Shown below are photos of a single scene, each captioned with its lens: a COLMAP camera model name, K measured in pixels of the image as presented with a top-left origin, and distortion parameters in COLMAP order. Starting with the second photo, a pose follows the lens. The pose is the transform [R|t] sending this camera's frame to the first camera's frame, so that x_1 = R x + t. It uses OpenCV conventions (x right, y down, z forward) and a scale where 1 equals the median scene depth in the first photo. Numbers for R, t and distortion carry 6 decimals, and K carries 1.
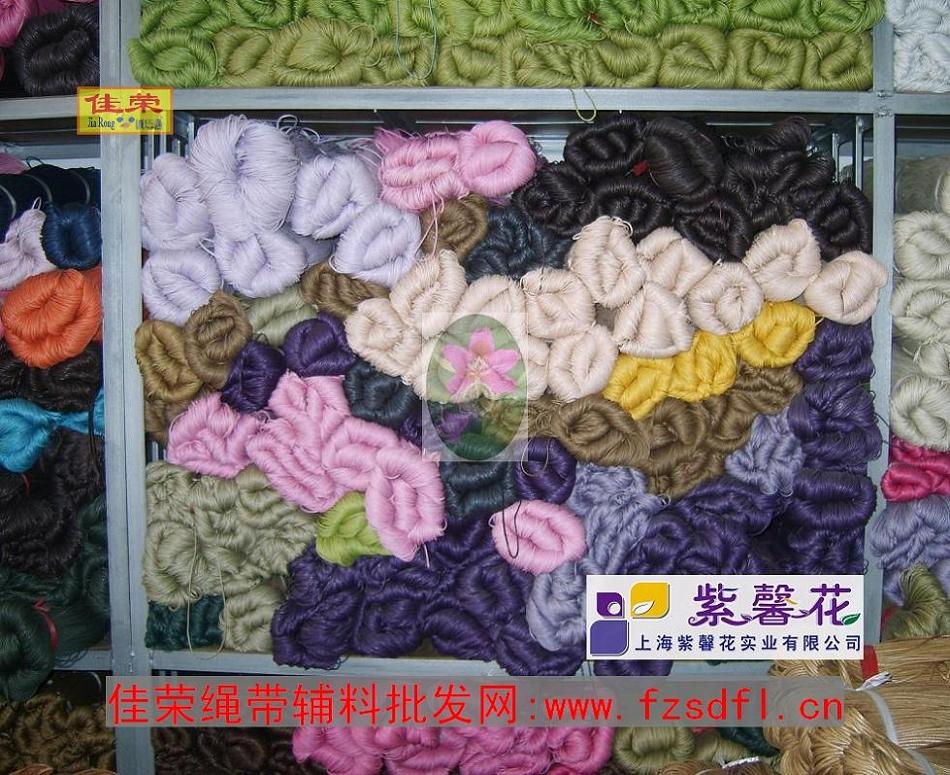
lens RADIAL K [[4467.0, 0, 509.5], [0, 4467.0, 452.8], [0, 0, 1]] dist [0.863500, 0.000000]
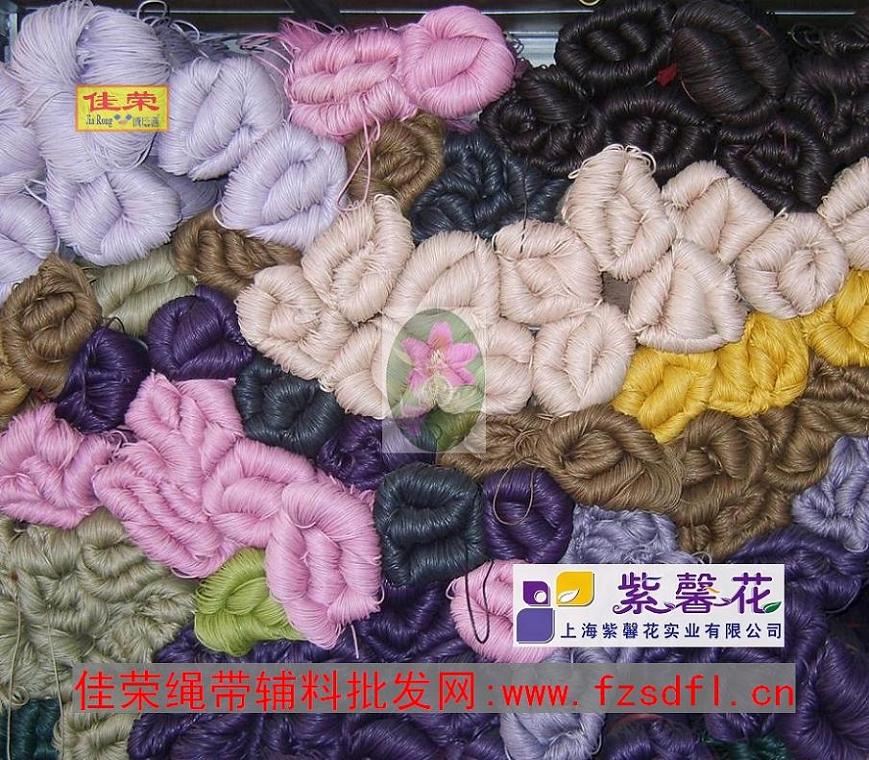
lens RADIAL K [[4330.0, 0, 440.8], [0, 4330.0, 382.5], [0, 0, 1]] dist [0.615178, 0.000000]
pose [[0.999909, -0.000211, -0.013464, 0.003555], [0.000029, 0.999908, -0.013537, -0.007626], [0.013465, 0.013535, 0.999818, 0.335942]]
